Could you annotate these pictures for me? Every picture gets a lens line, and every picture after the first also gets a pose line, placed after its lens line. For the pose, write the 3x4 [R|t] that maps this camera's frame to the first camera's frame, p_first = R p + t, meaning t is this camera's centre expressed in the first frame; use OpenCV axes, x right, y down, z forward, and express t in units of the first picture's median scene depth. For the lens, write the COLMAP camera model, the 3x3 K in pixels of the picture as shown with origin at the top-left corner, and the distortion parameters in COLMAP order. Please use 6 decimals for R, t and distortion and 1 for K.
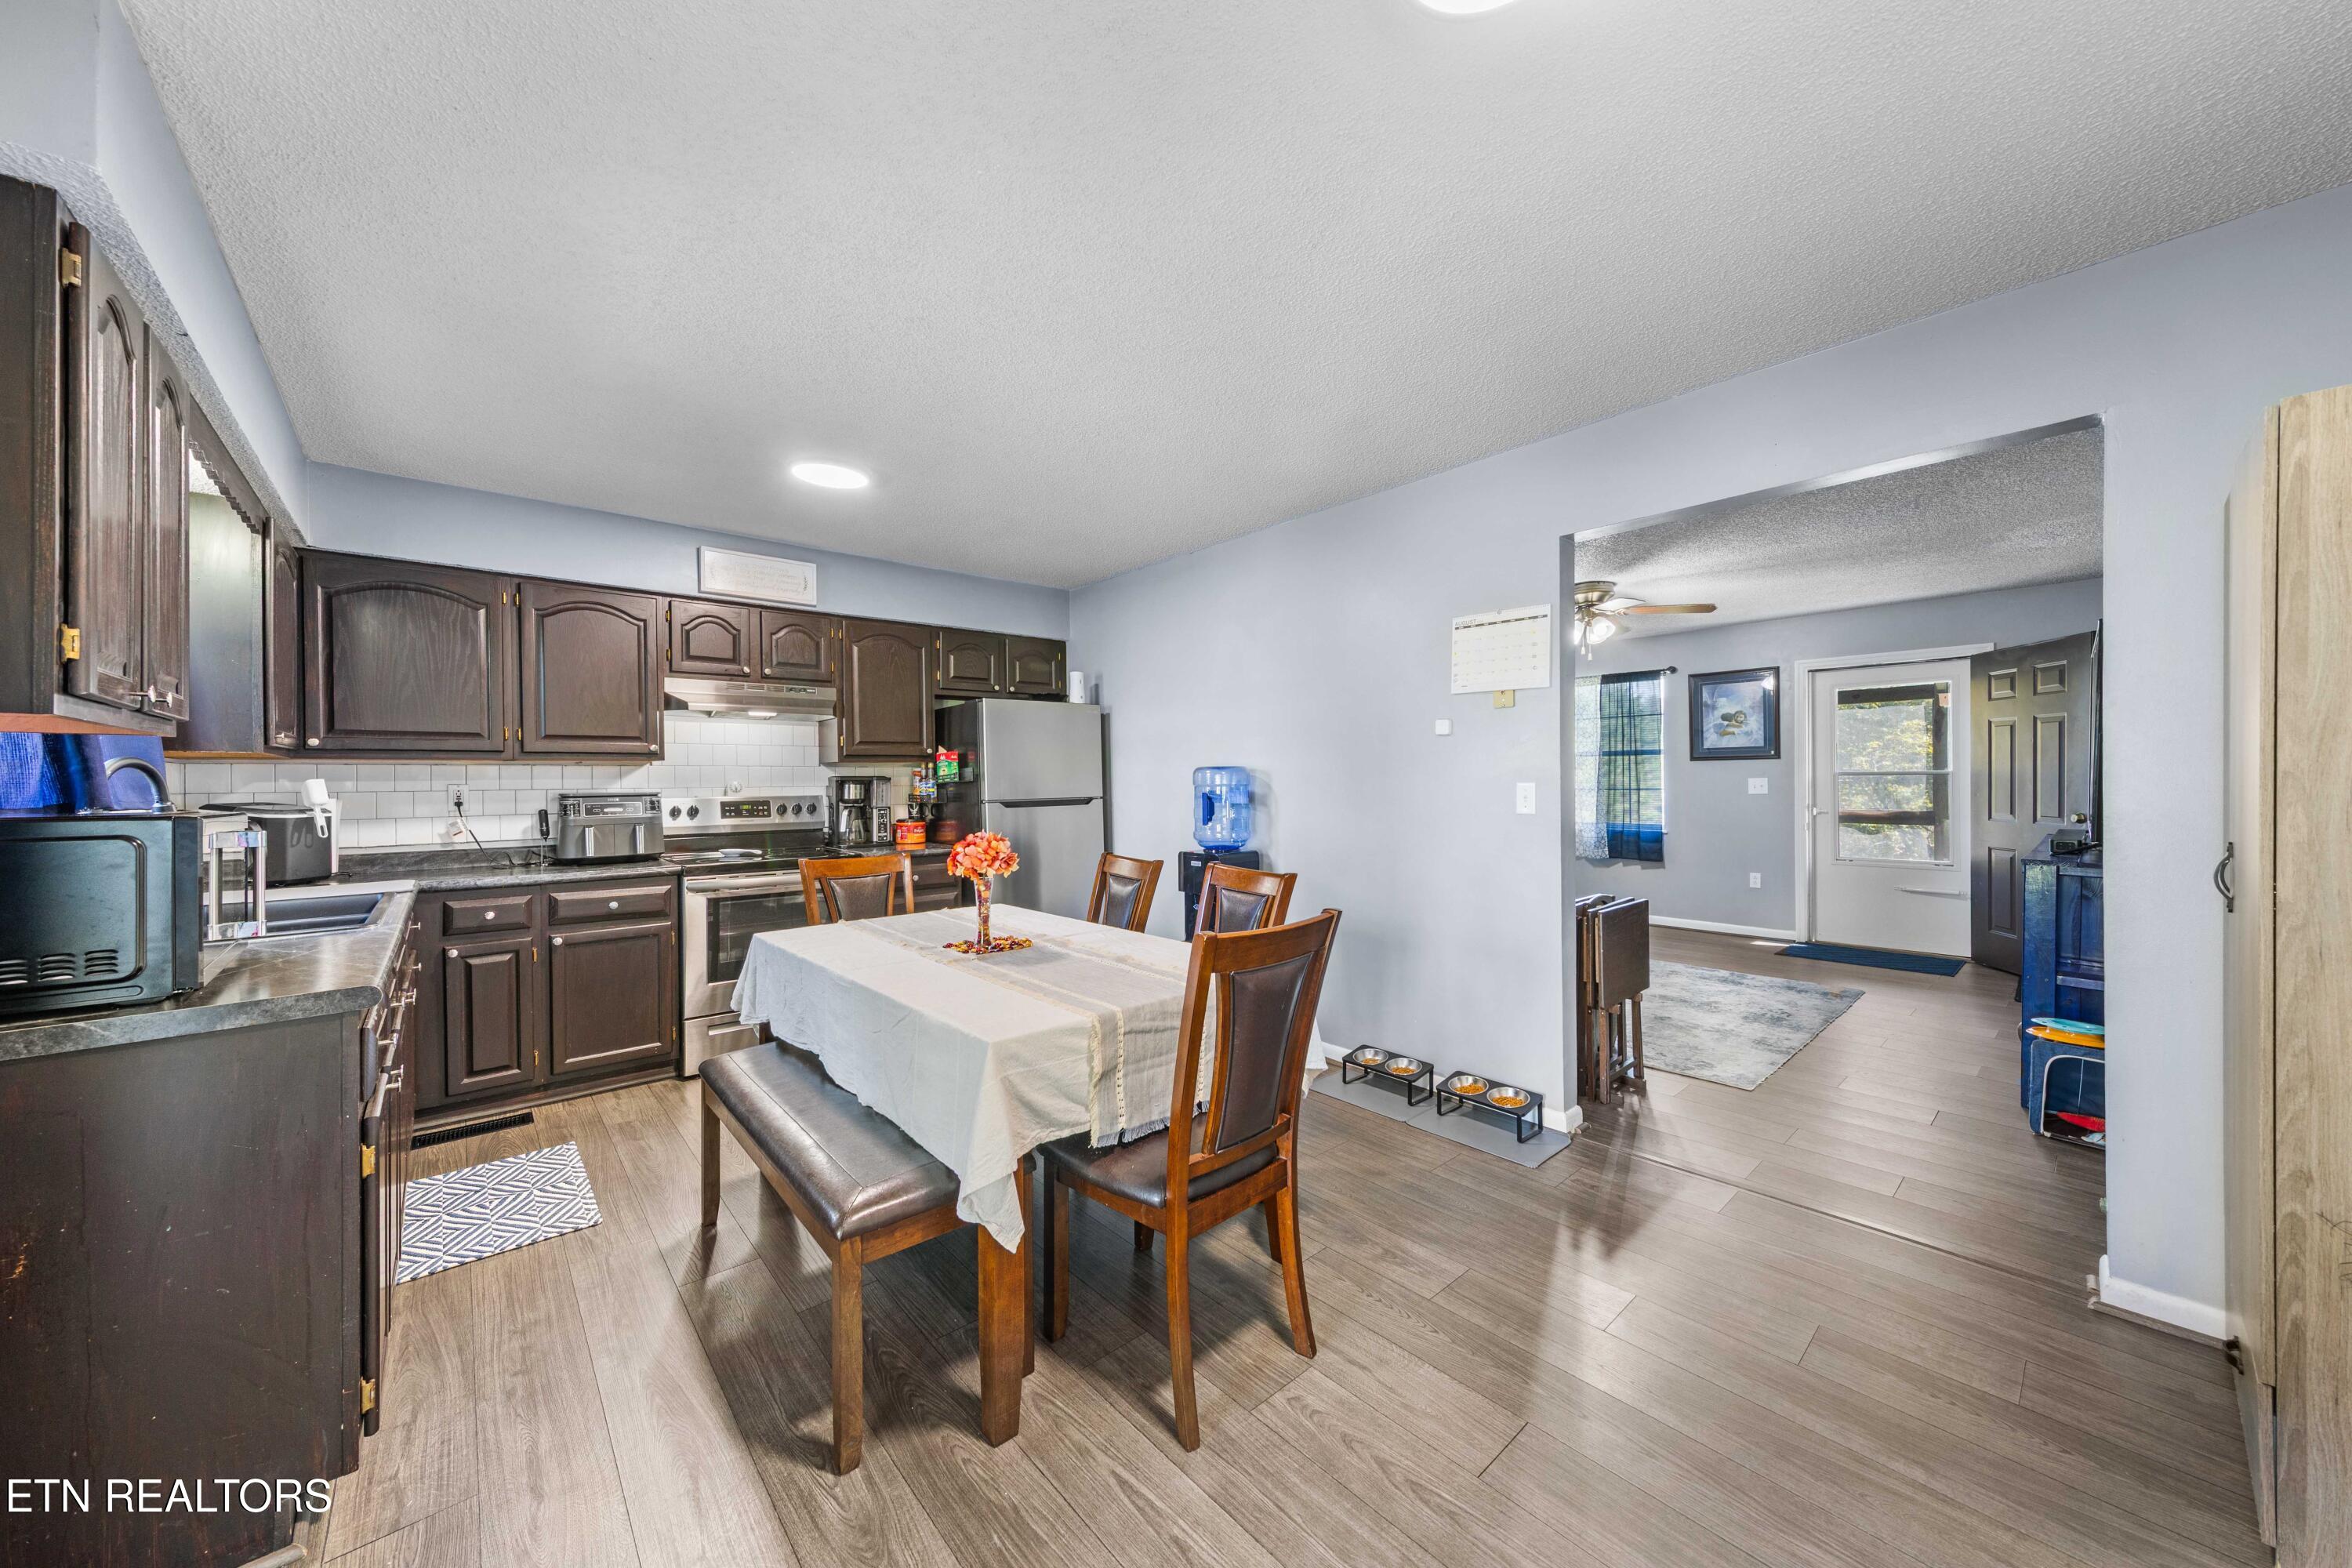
lens RADIAL K [[813.7, 0, 1189.2], [0, 813.7, 783.0], [0, 0, 1]] dist [-0.001866, -0.000142]
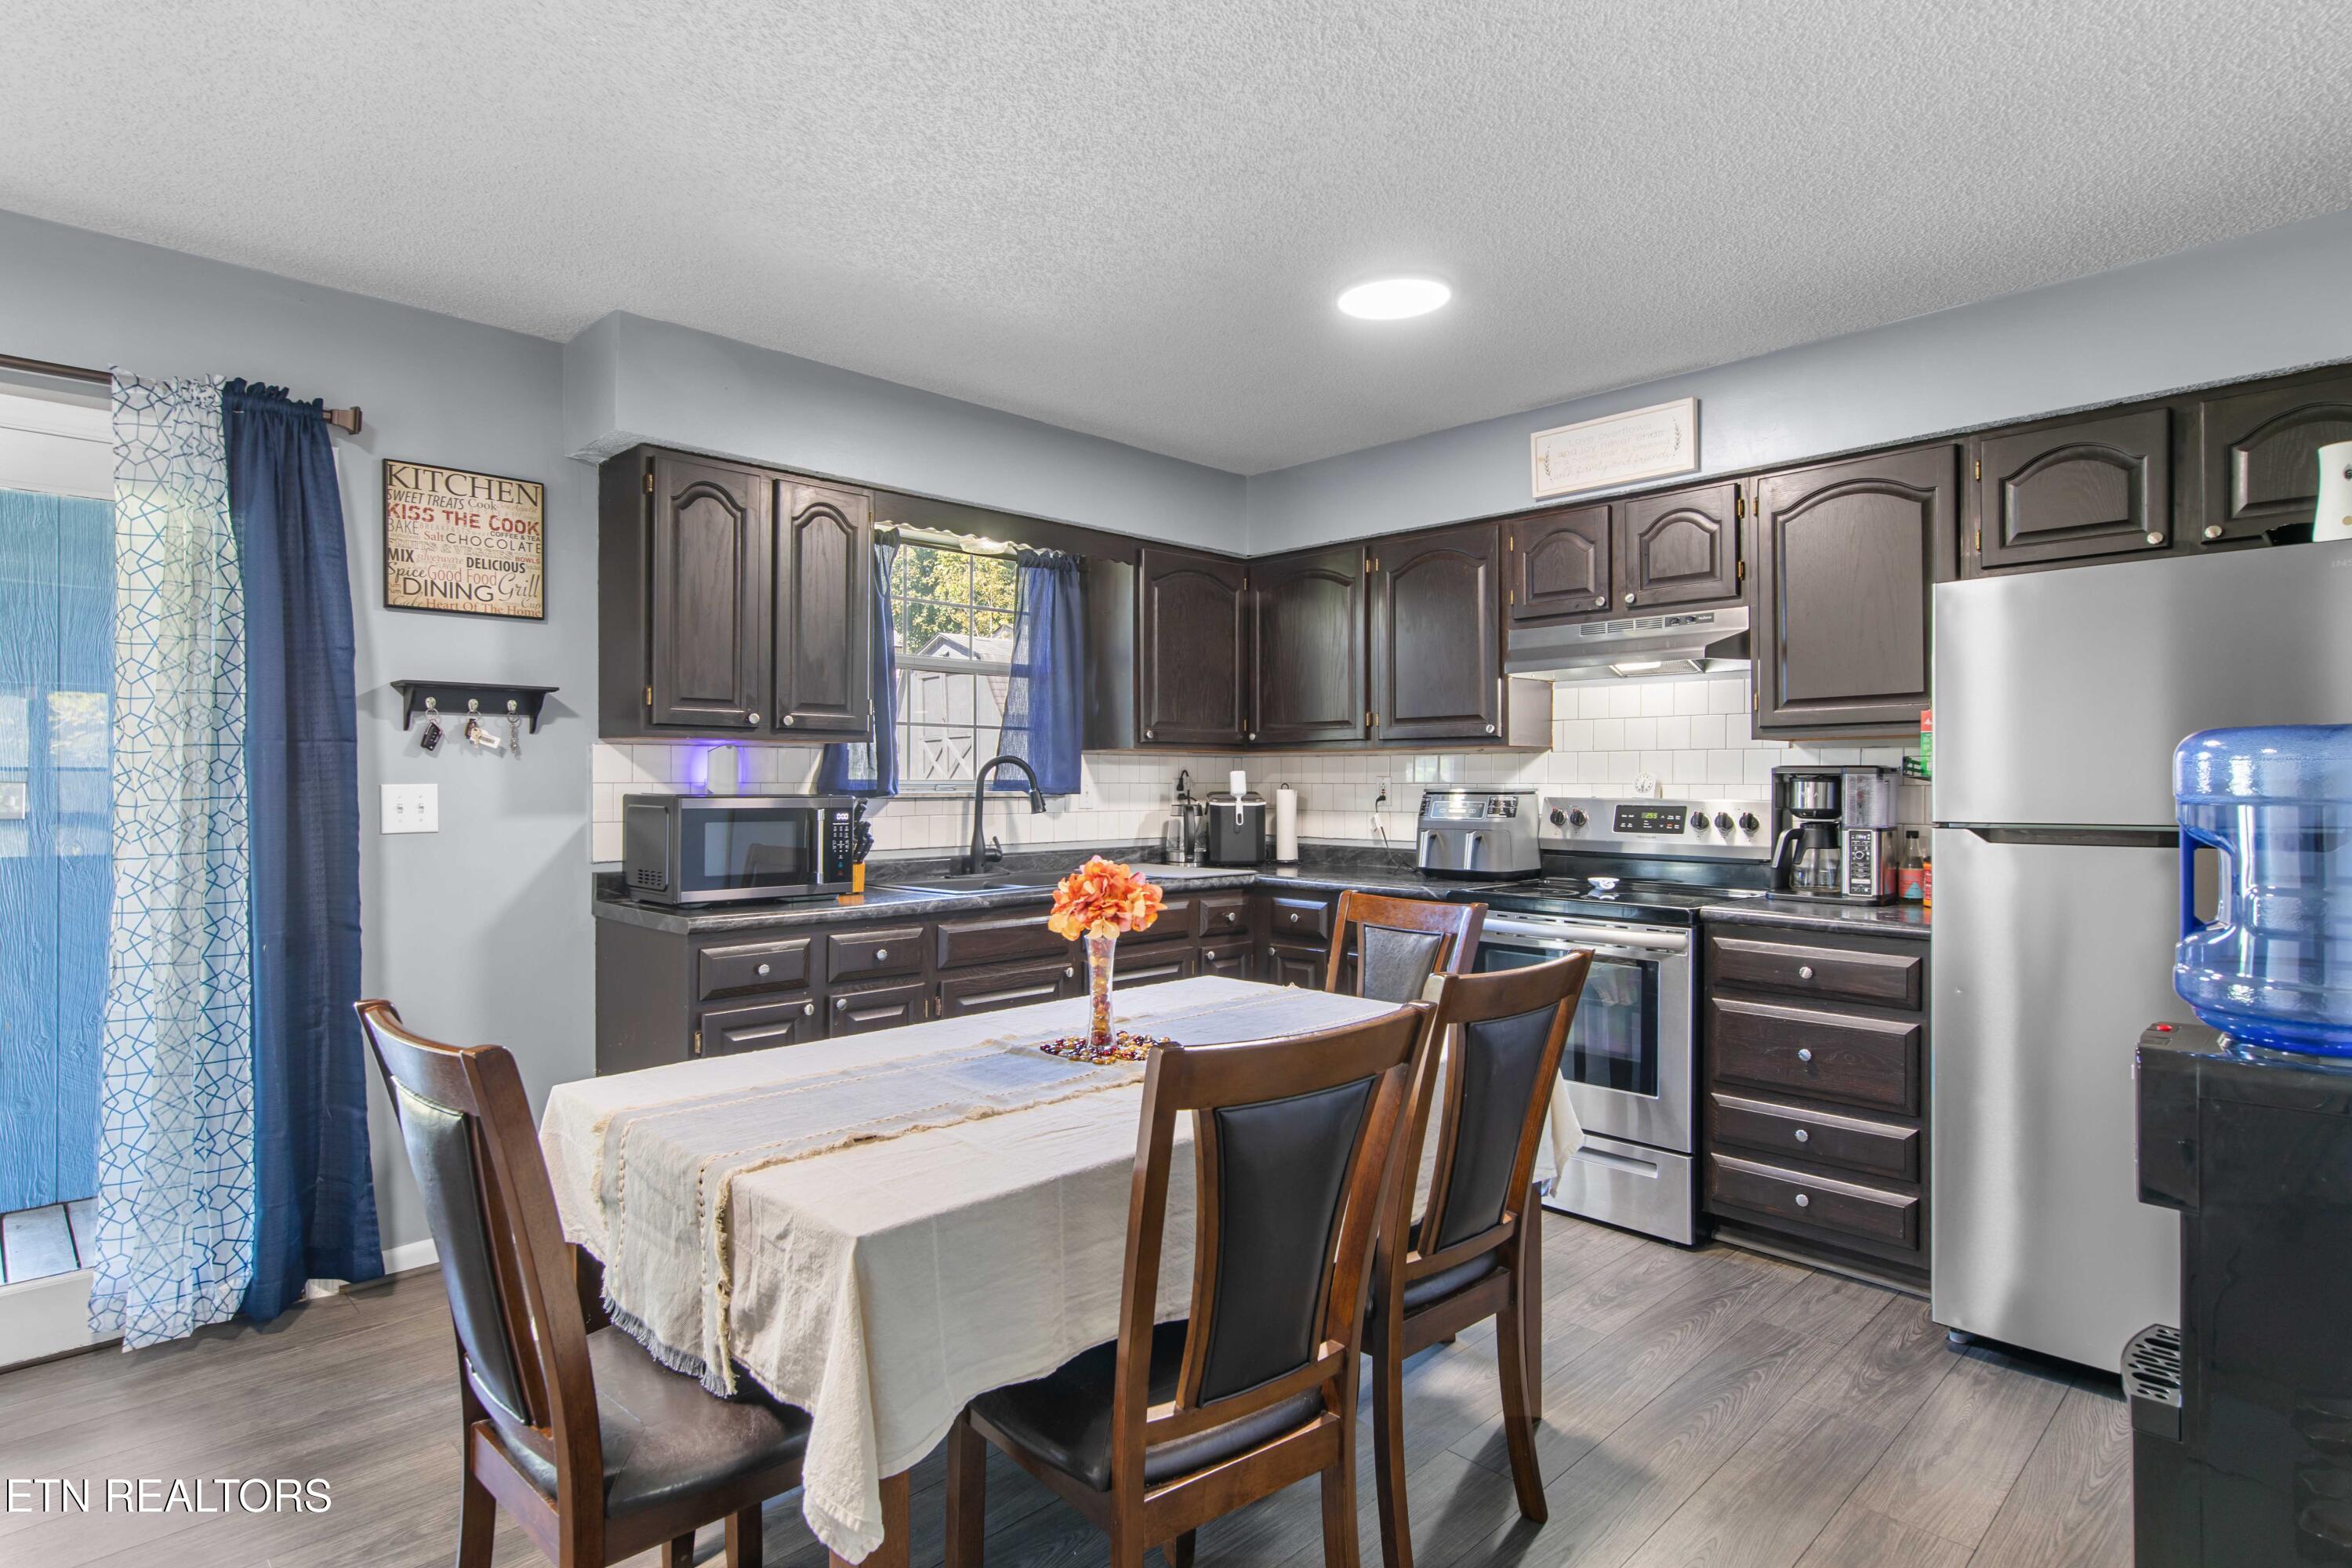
lens RADIAL K [[1217.1, 0, 1166.7], [0, 1217.1, 789.1], [0, 0, 1]] dist [-0.000942, 0.000258]
pose [[0.033833, 0.015901, -0.999301, 0.458508], [-0.003666, 0.999869, 0.015786, -0.005219], [0.999421, 0.003129, 0.033886, 0.706646]]
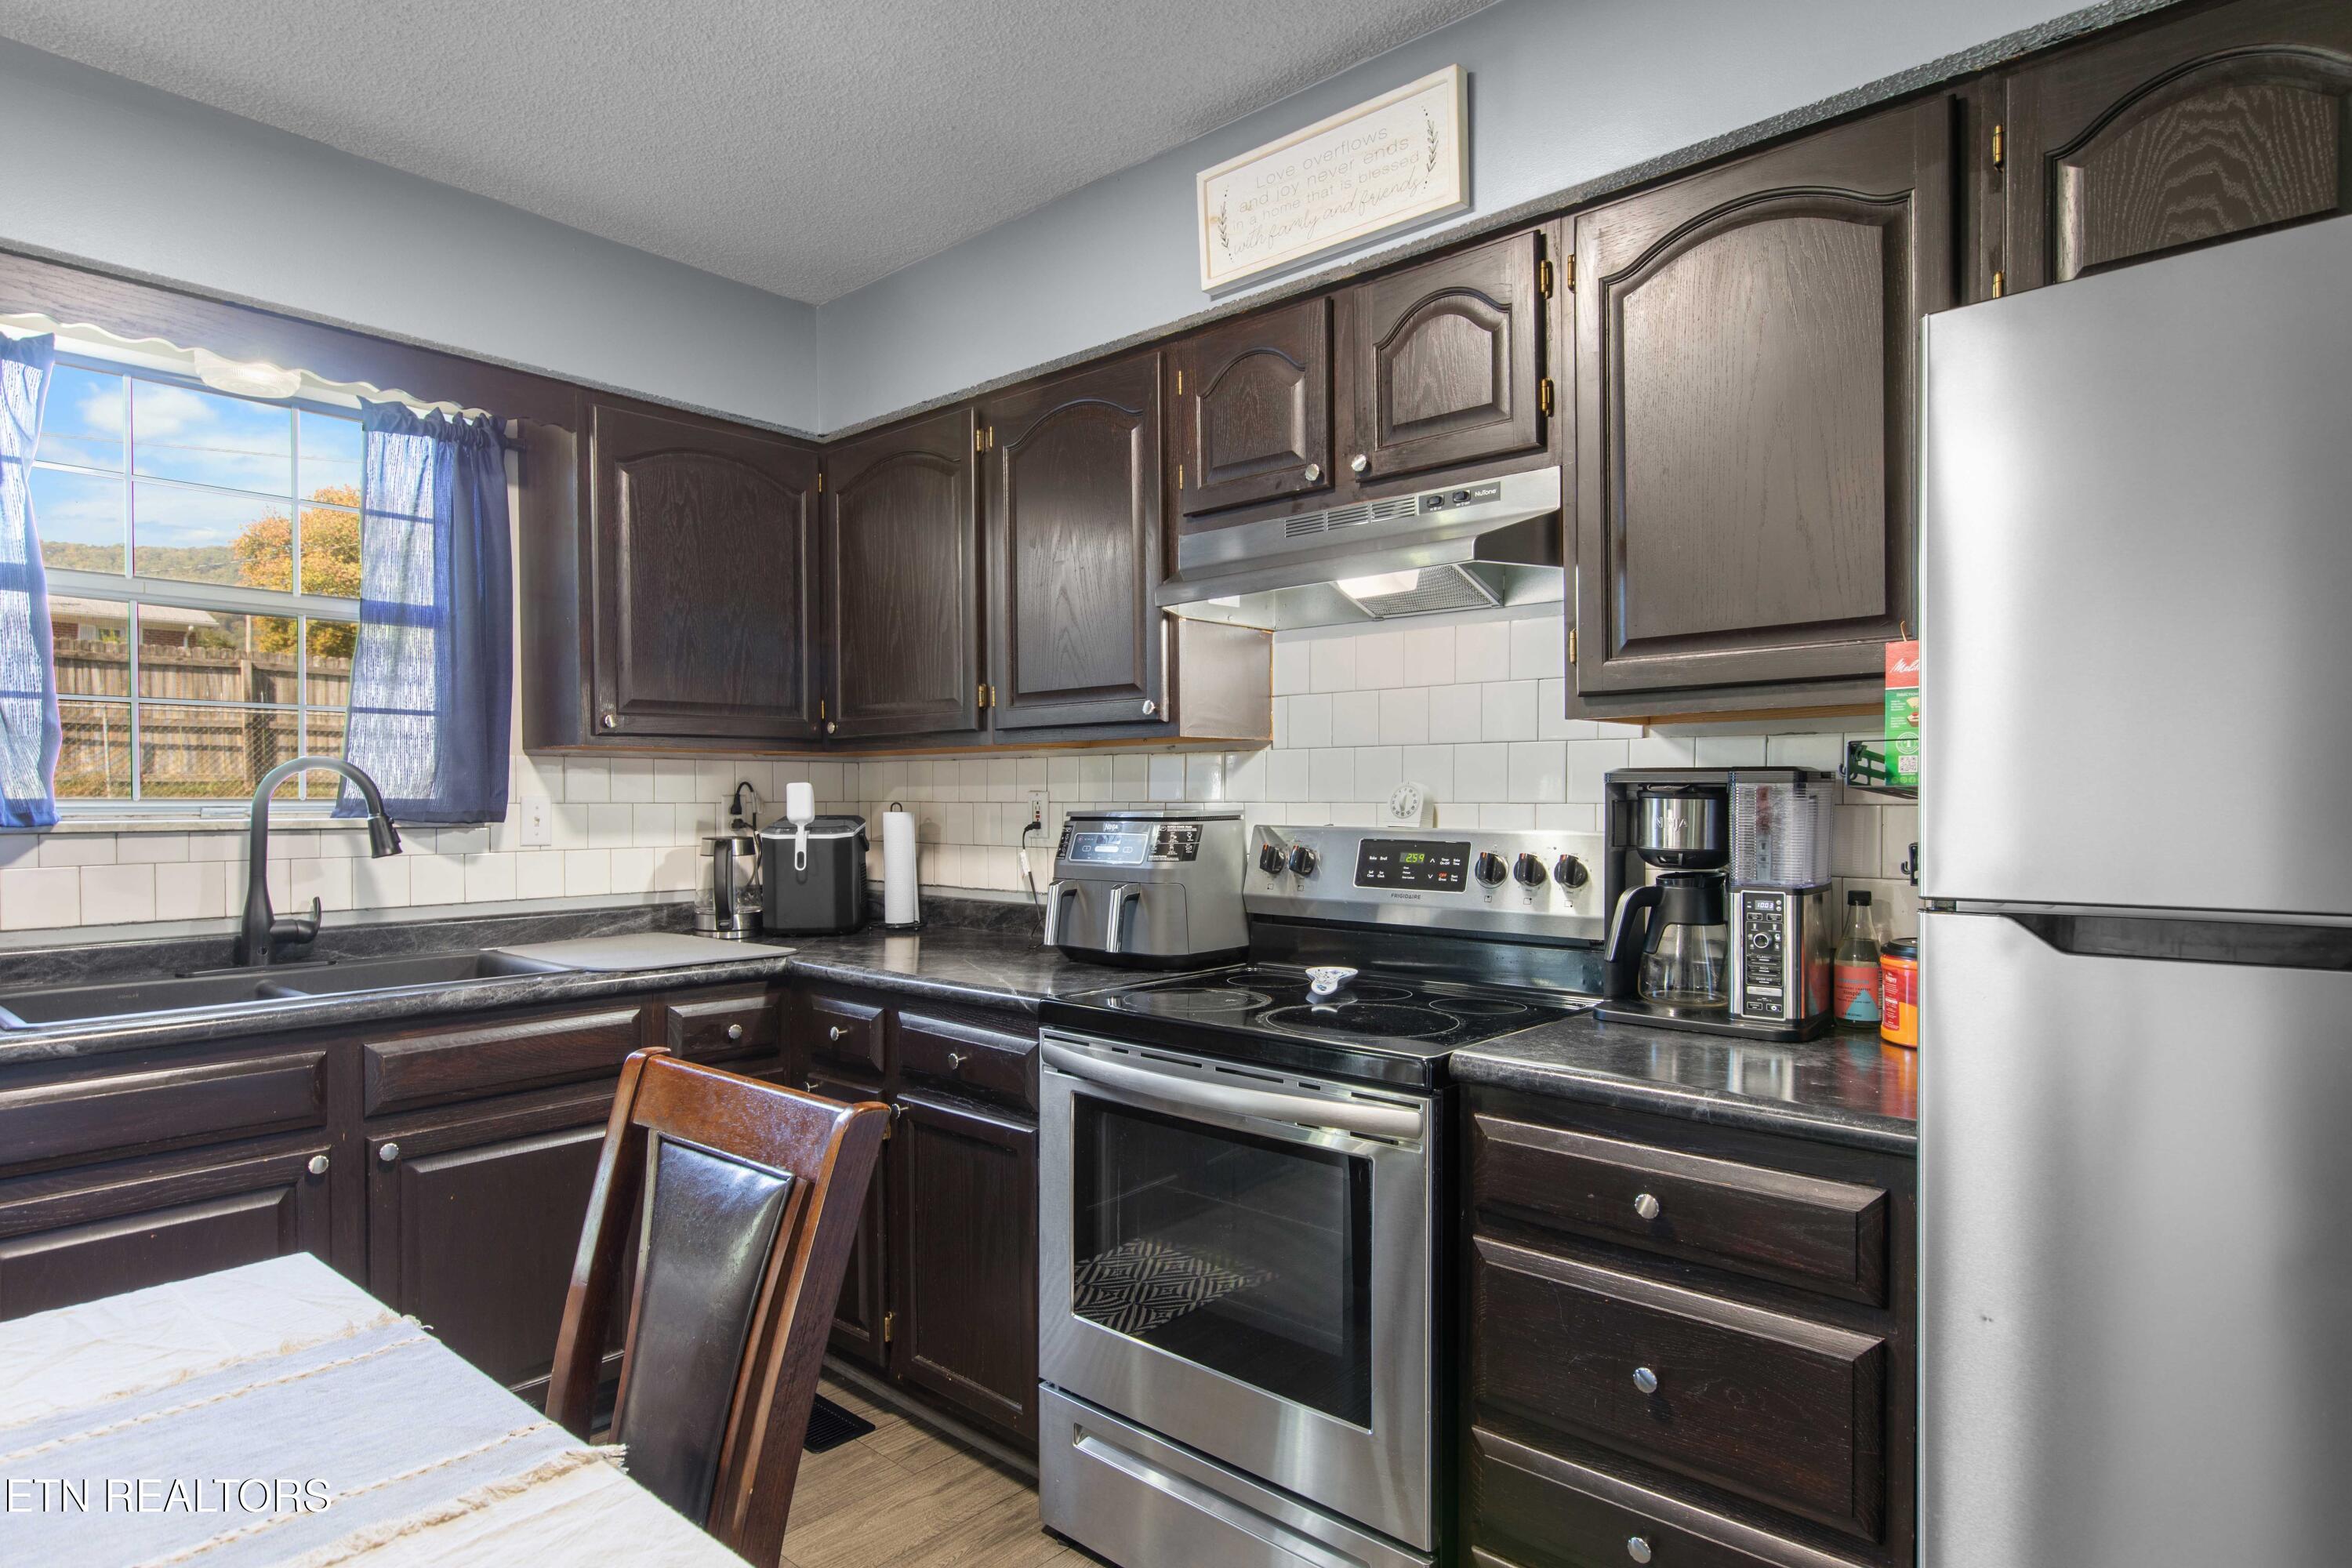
lens RADIAL K [[1281.7, 0, 1171.6], [0, 1281.7, 816.1], [0, 0, 1]] dist [0.001333, 0.000336]
pose [[0.107622, 0.025191, -0.993873, 0.008670], [-0.000541, 0.999680, 0.025280, -0.003790], [0.994192, -0.002183, 0.107602, 0.991619]]
